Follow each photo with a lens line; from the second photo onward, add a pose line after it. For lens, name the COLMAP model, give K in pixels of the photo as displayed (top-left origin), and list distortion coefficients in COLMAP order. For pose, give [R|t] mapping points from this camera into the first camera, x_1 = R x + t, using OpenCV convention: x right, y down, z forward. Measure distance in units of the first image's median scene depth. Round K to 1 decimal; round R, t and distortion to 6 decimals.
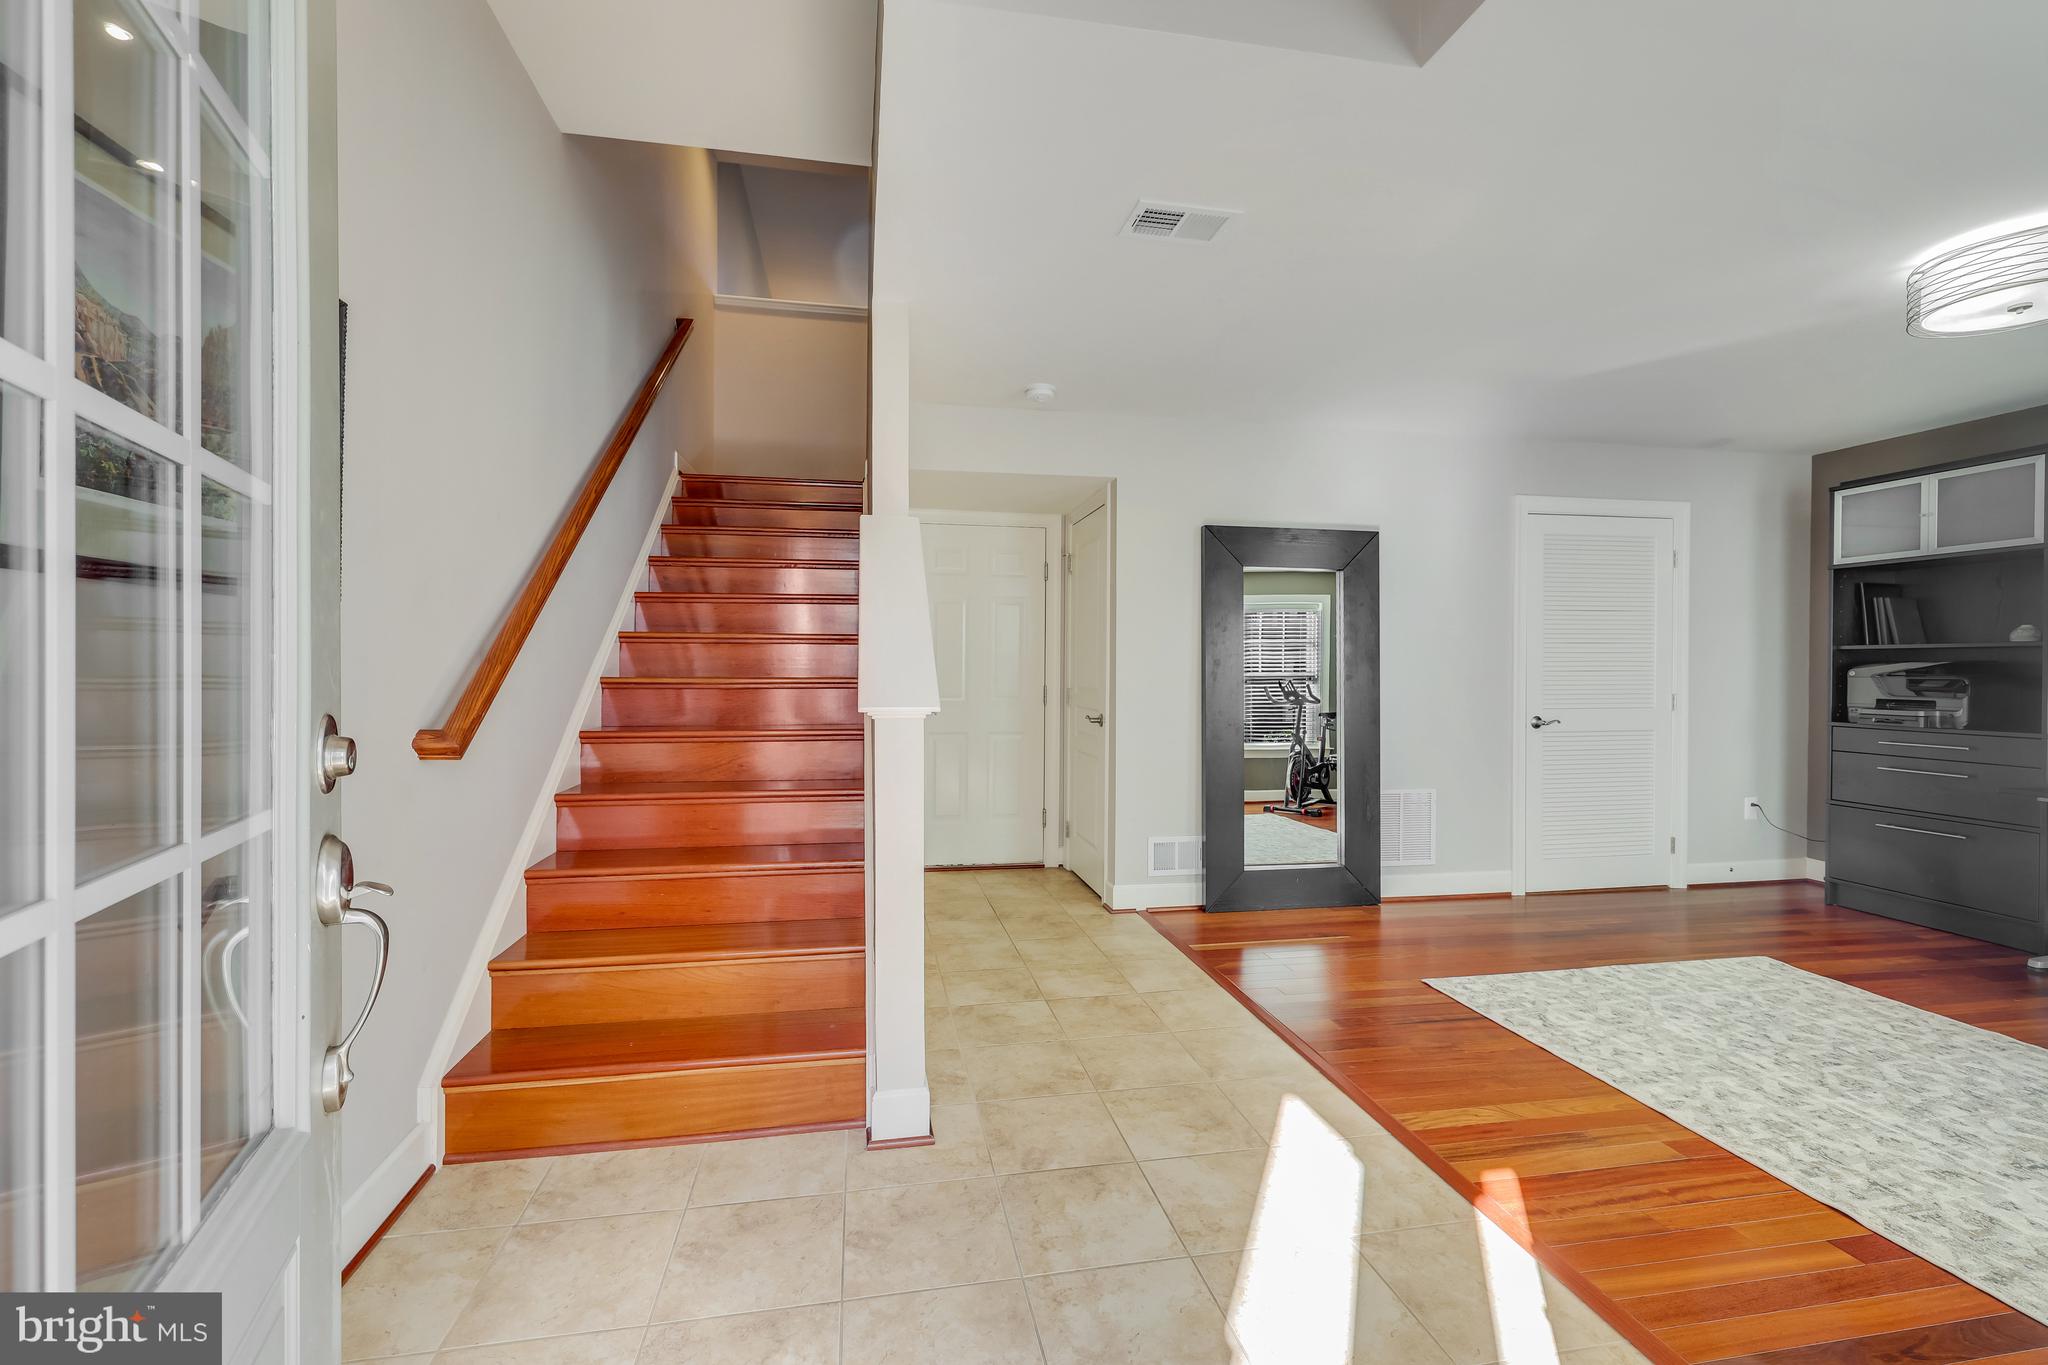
lens RADIAL K [[906.9, 0, 1022.3], [0, 906.9, 674.1], [0, 0, 1]] dist [-0.000259, -0.000174]
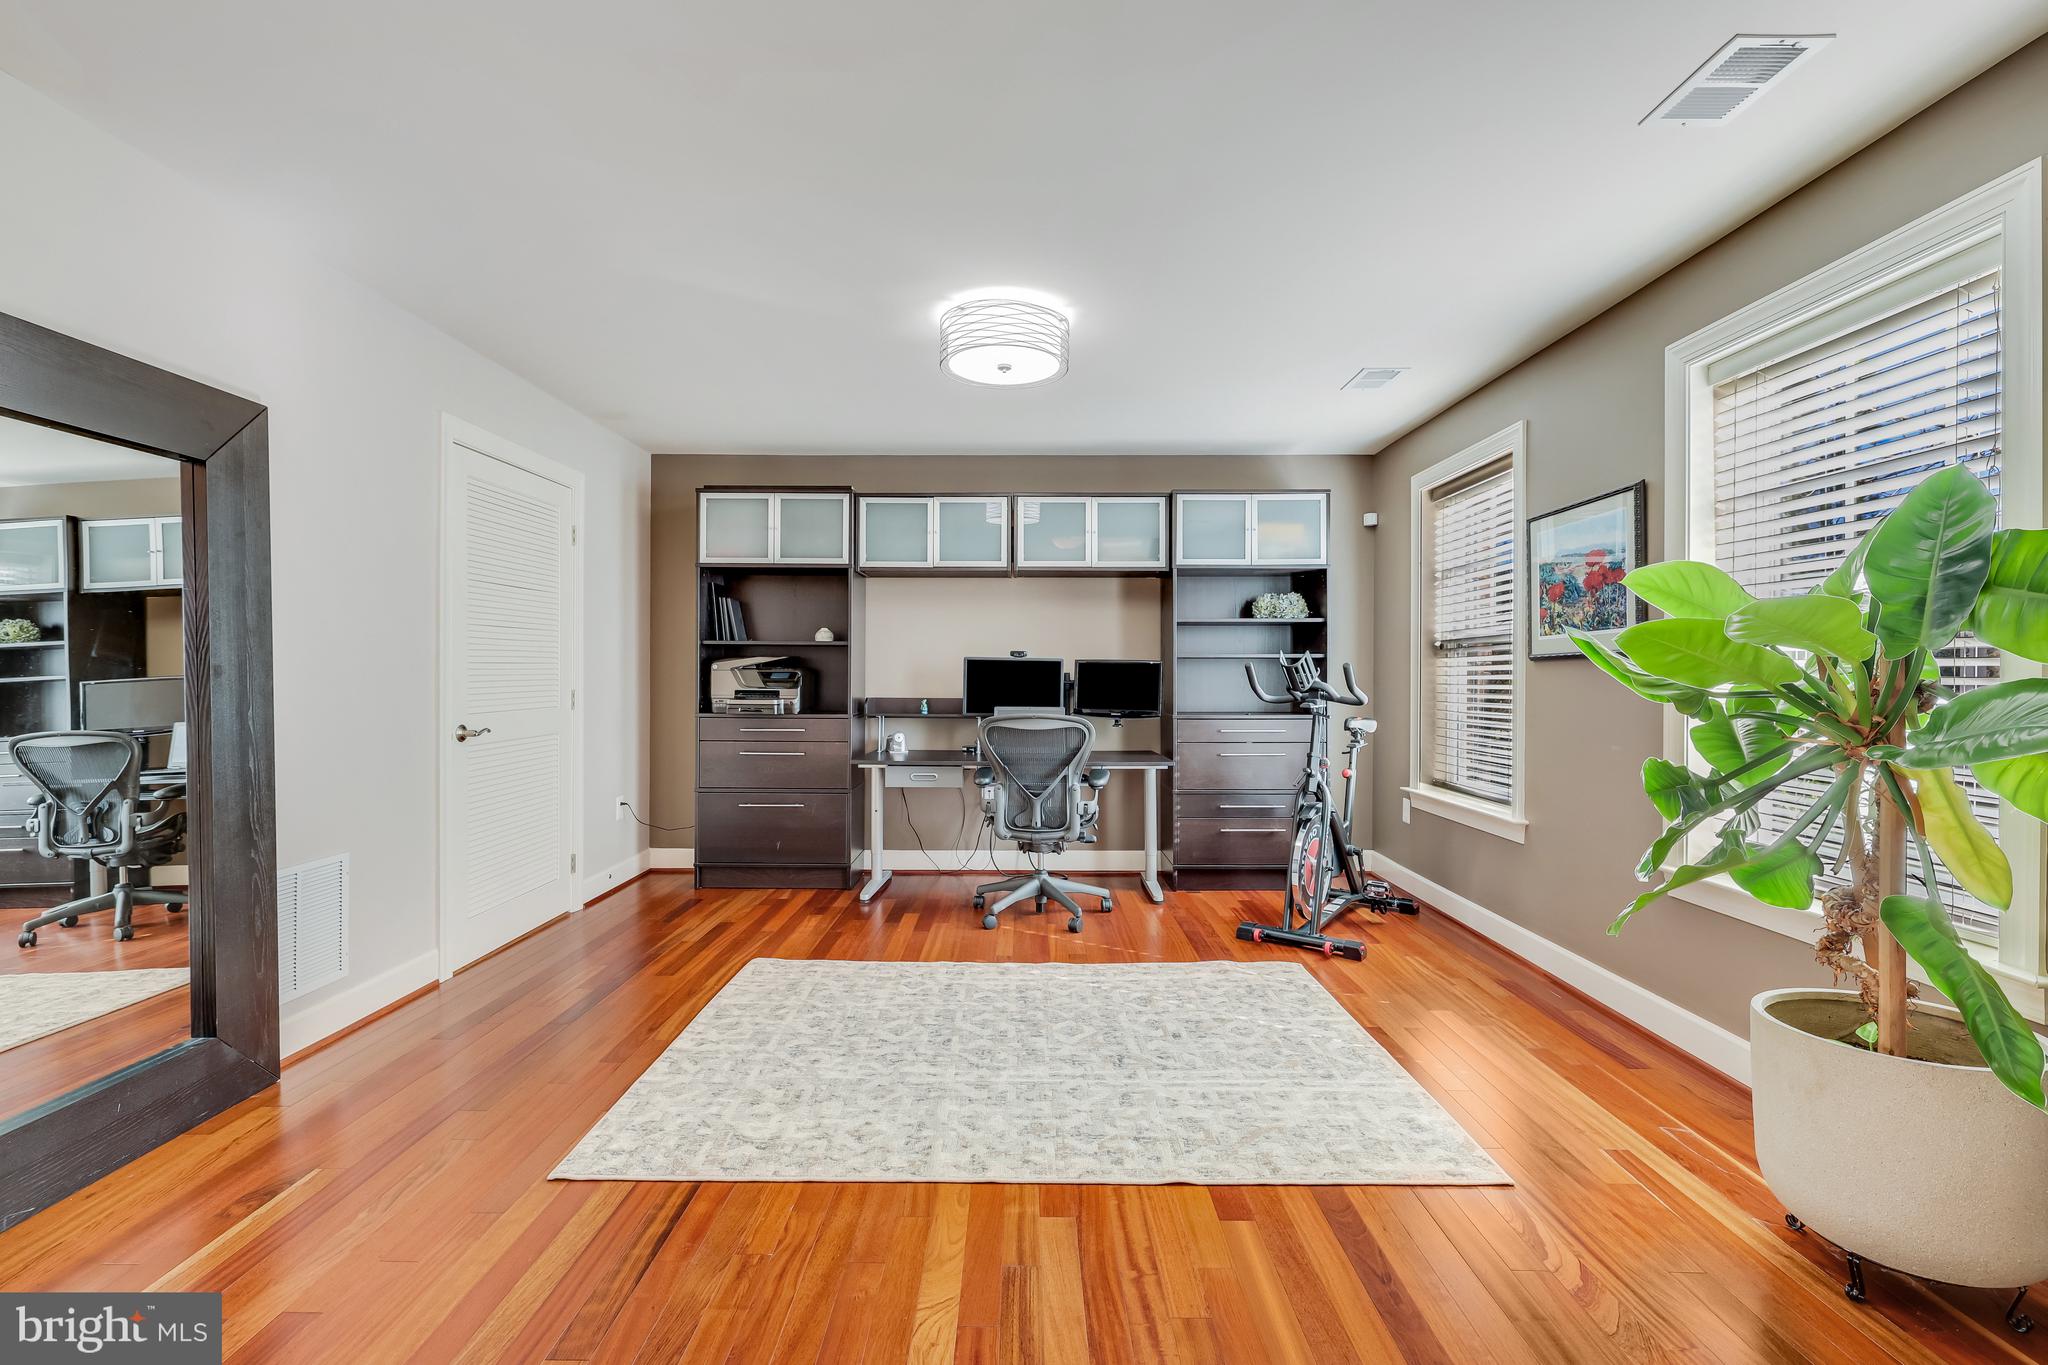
lens RADIAL K [[906.9, 0, 1022.3], [0, 906.9, 674.1], [0, 0, 1]] dist [-0.000259, -0.000174]
pose [[0.186314, -0.004001, 0.982482, -0.086609], [0.001801, 0.999991, 0.003731, 0.005626], [-0.982489, 0.001074, 0.186319, 0.597848]]
